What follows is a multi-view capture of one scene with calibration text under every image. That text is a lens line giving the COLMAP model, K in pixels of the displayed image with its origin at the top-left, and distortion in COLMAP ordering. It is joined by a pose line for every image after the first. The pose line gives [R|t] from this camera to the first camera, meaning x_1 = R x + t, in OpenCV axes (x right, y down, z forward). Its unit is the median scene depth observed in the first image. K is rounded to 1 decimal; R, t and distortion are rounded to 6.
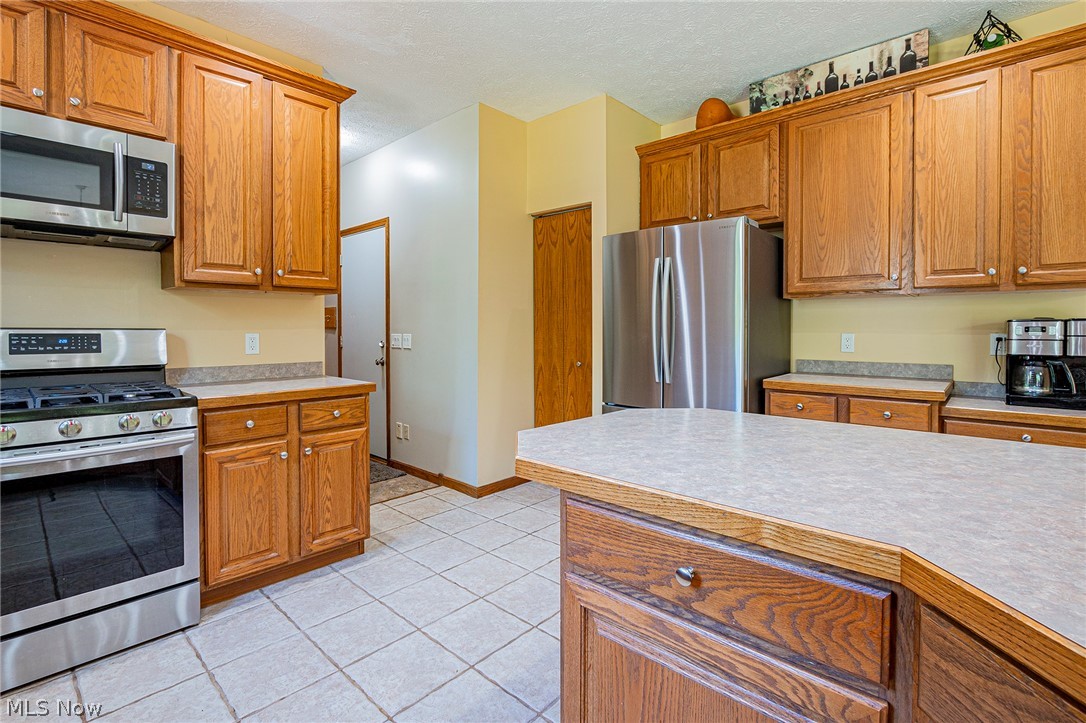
lens RADIAL K [[504.4, 0, 543.1], [0, 504.4, 335.6], [0, 0, 1]] dist [-0.010929, -0.000573]
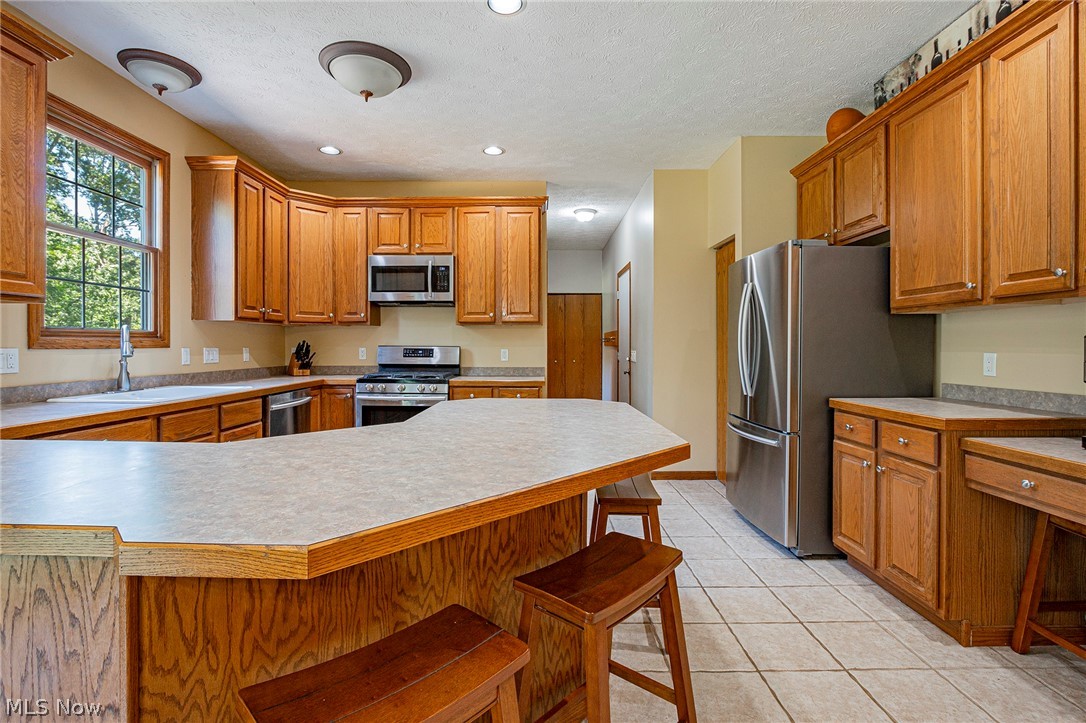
lens RADIAL K [[502.6, 0, 543.8], [0, 502.6, 345.6], [0, 0, 1]] dist [-0.000702, 0.000456]
pose [[0.681210, -0.000518, -0.732088, 0.773632], [-0.012076, 0.999856, -0.011945, 0.002375], [0.731989, 0.016978, 0.681105, -0.084700]]
